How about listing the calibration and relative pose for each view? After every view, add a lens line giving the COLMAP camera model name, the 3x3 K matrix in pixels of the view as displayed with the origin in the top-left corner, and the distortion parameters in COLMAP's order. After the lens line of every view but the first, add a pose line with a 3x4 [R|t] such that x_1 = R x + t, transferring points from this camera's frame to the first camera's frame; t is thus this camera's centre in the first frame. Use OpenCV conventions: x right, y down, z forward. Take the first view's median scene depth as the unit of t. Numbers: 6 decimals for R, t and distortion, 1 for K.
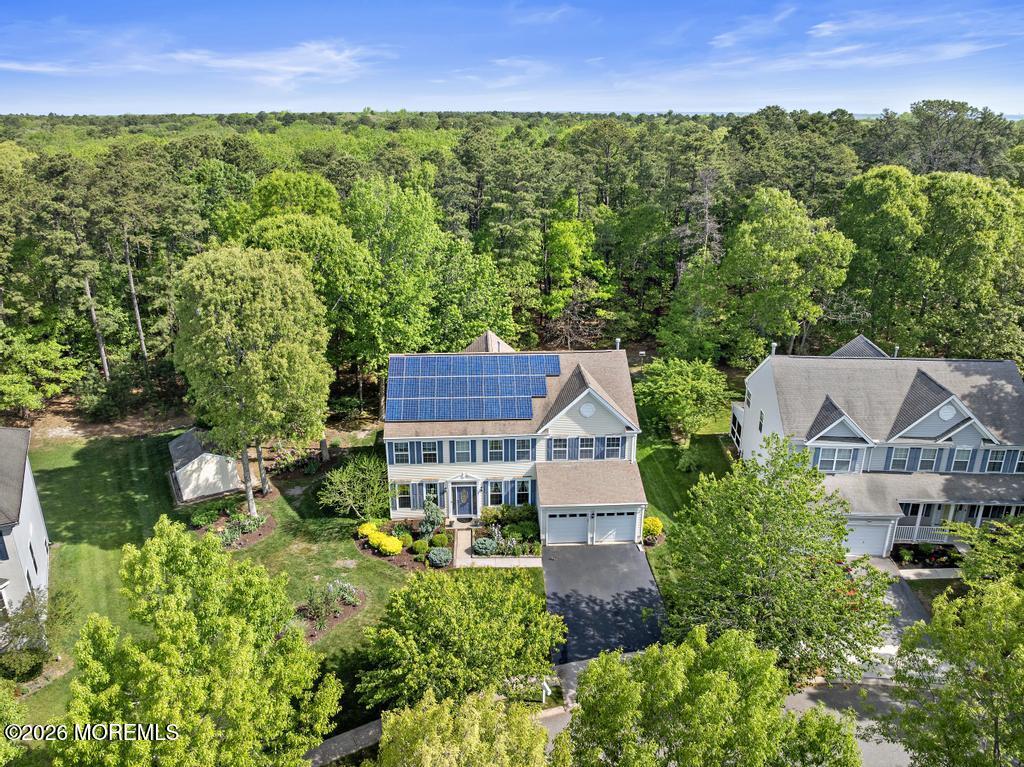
lens RADIAL K [[747.6, 0, 512.0], [0, 747.6, 383.5], [0, 0, 1]] dist [-0.039774, -0.002263]
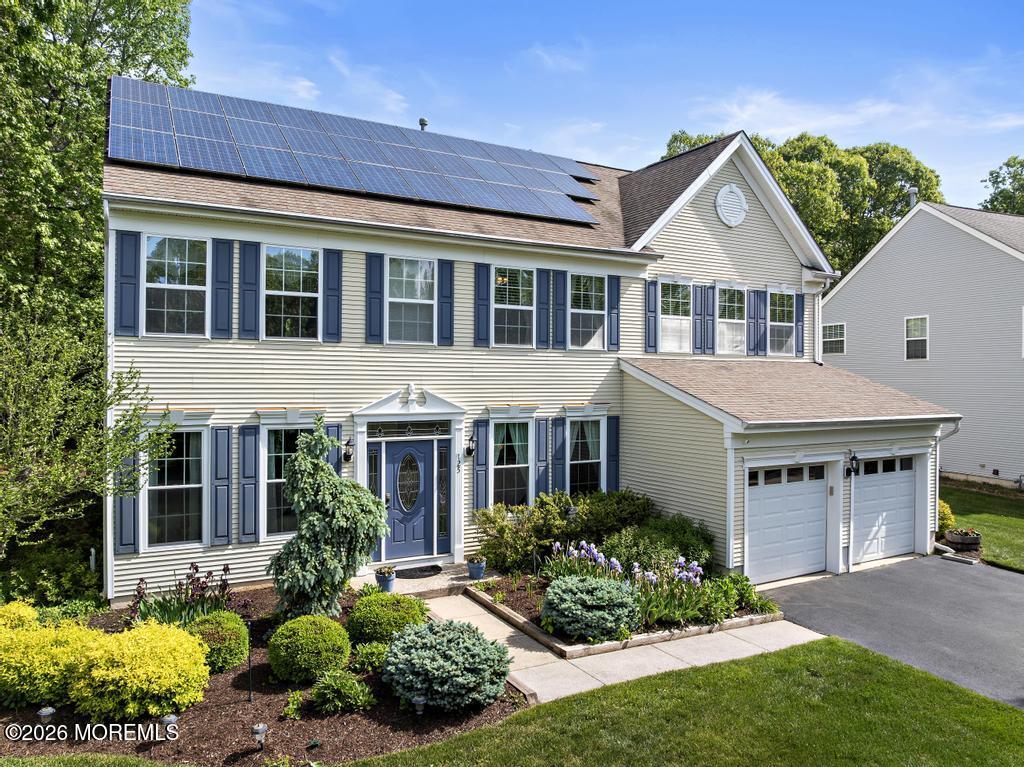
lens RADIAL K [[730.5, 0, 512.0], [0, 730.5, 383.5], [0, 0, 1]] dist [-0.041383, 0.000383]
pose [[0.897892, 0.003960, 0.440198, -0.151532], [0.146170, 0.940544, -0.306612, 0.208741], [-0.415240, 0.339648, 0.843928, 0.756518]]
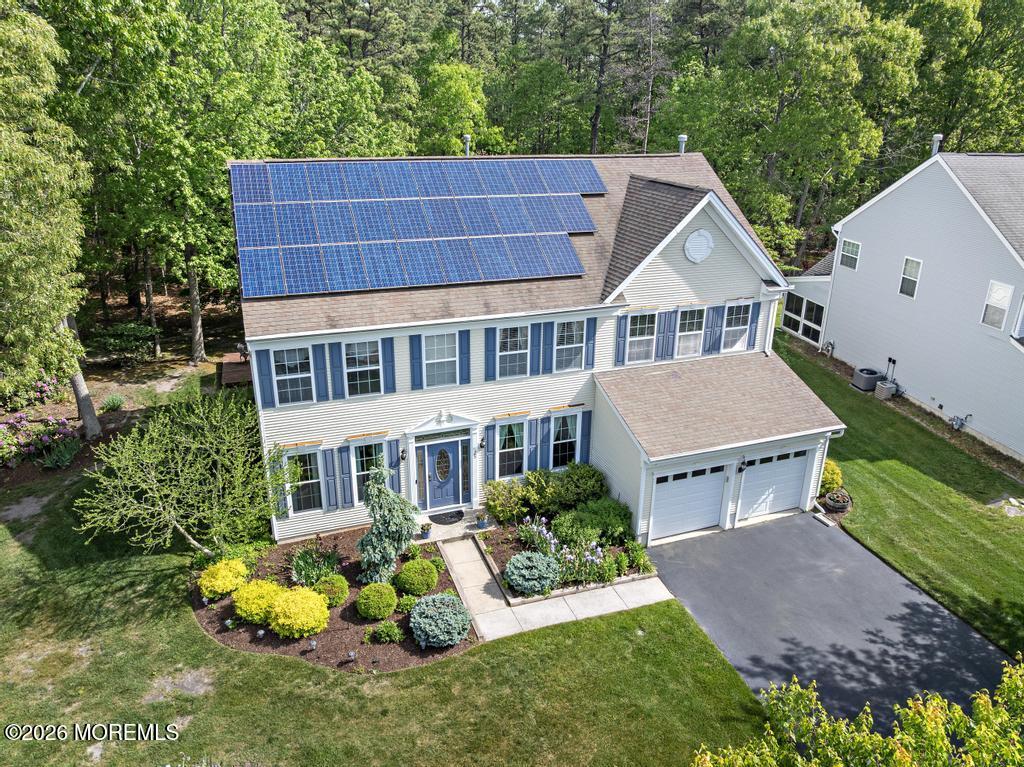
lens RADIAL K [[724.0, 0, 512.0], [0, 724.0, 383.5], [0, 0, 1]] dist [-0.036568, -0.004531]
pose [[0.955528, -0.096669, 0.278605, -0.142522], [0.090576, 0.995285, 0.034694, 0.093014], [-0.280645, -0.007916, 0.959779, 0.585921]]
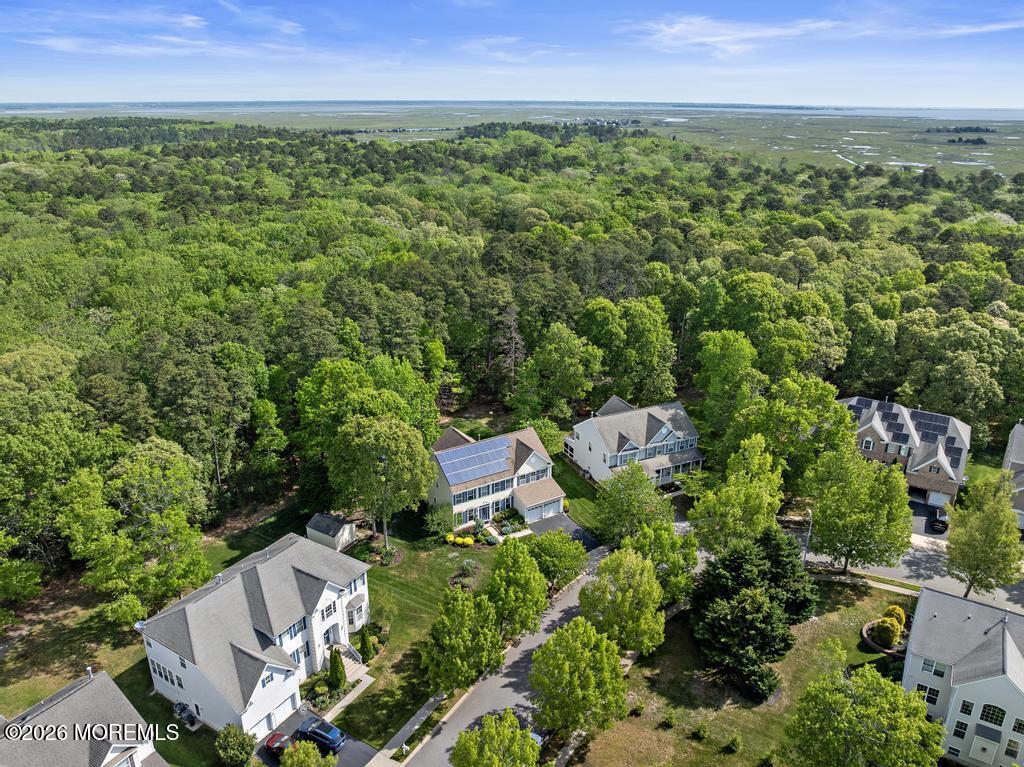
lens RADIAL K [[747.6, 0, 512.0], [0, 747.6, 383.5], [0, 0, 1]] dist [-0.039774, -0.002263]
pose [[0.877311, -0.169584, 0.448962, -0.898236], [0.162066, 0.985221, 0.055449, -0.316820], [-0.451730, 0.024115, 0.891829, -0.947251]]
